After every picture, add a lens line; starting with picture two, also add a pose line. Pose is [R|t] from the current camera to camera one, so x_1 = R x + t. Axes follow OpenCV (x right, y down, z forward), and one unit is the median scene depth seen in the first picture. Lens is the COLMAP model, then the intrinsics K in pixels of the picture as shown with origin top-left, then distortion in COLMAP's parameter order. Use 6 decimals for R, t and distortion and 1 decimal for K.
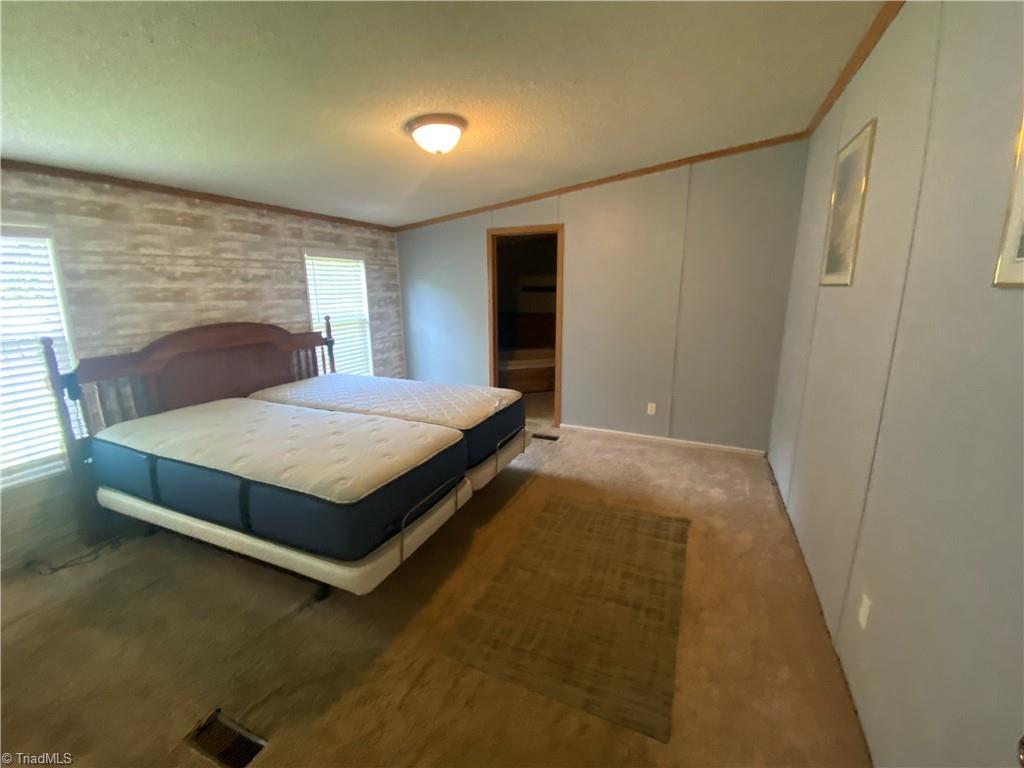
lens RADIAL K [[428.5, 0, 519.6], [0, 428.5, 384.9], [0, 0, 1]] dist [0.010999, -0.015477]
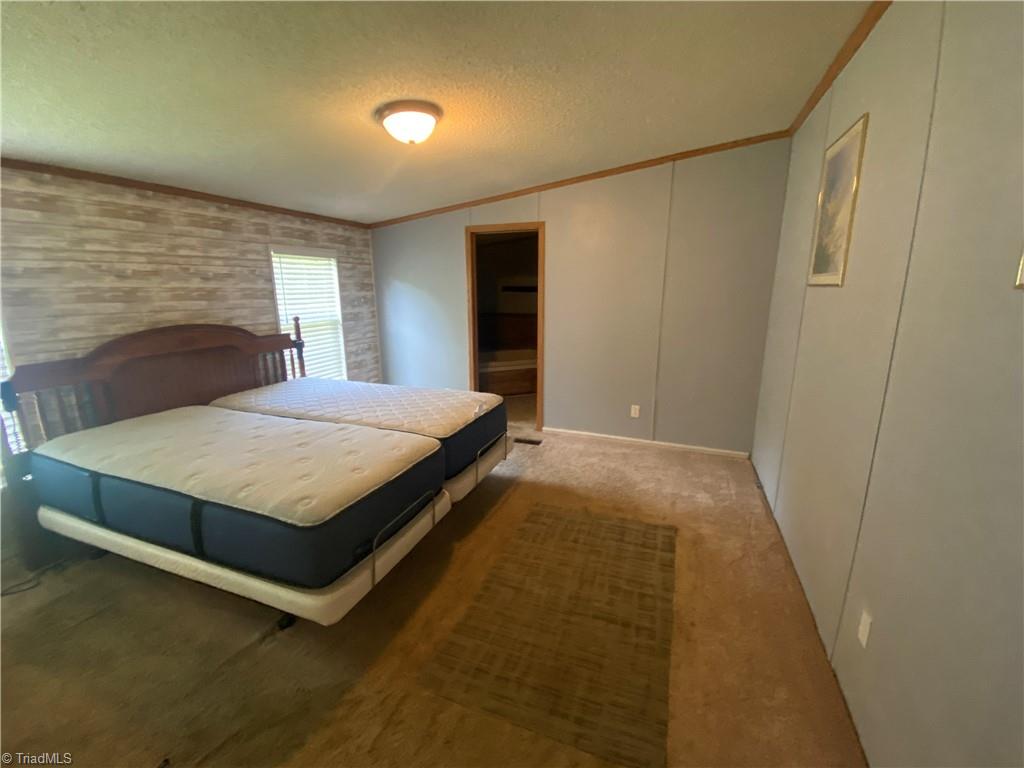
lens RADIAL K [[428.5, 0, 519.2], [0, 428.5, 385.0], [0, 0, 1]] dist [0.010999, -0.015477]
pose [[0.999021, -0.007978, 0.043516, 0.000198], [0.007911, 0.999967, 0.001715, -0.011765], [-0.043529, -0.001369, 0.999051, 0.048542]]
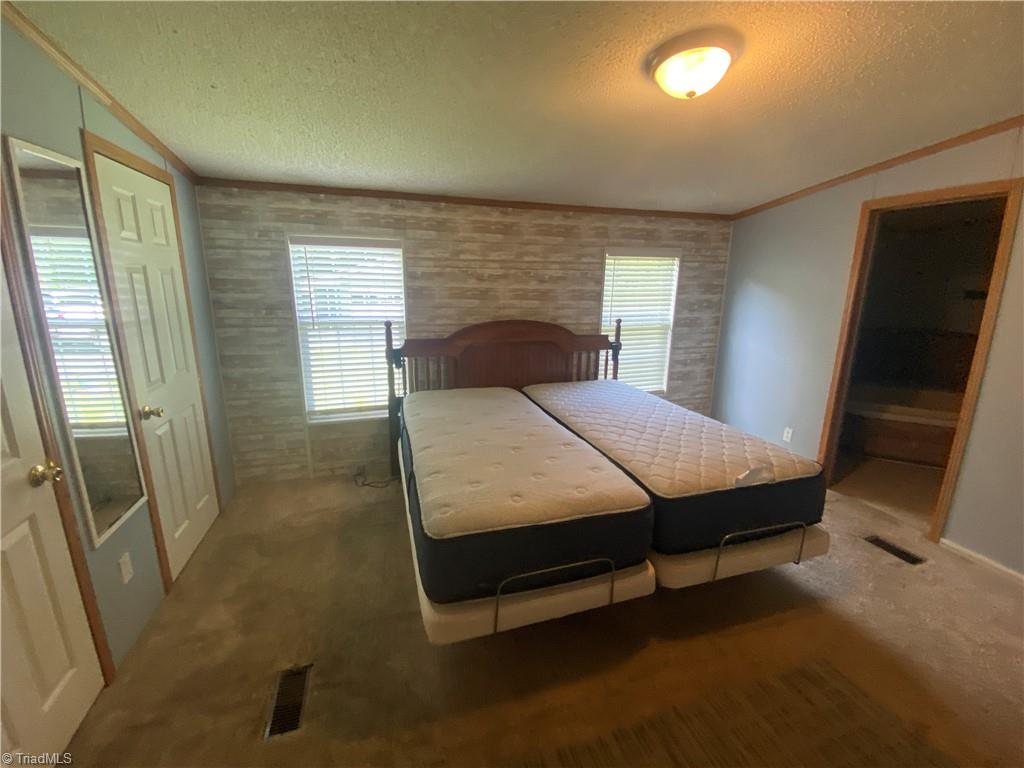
lens RADIAL K [[428.5, 0, 514.3], [0, 428.5, 384.1], [0, 0, 1]] dist [0.010999, -0.015477]
pose [[0.638875, 0.180587, -0.747815, 0.190584], [-0.180308, 0.980132, 0.082647, -0.082204], [0.747882, 0.082036, 0.658743, 0.324655]]
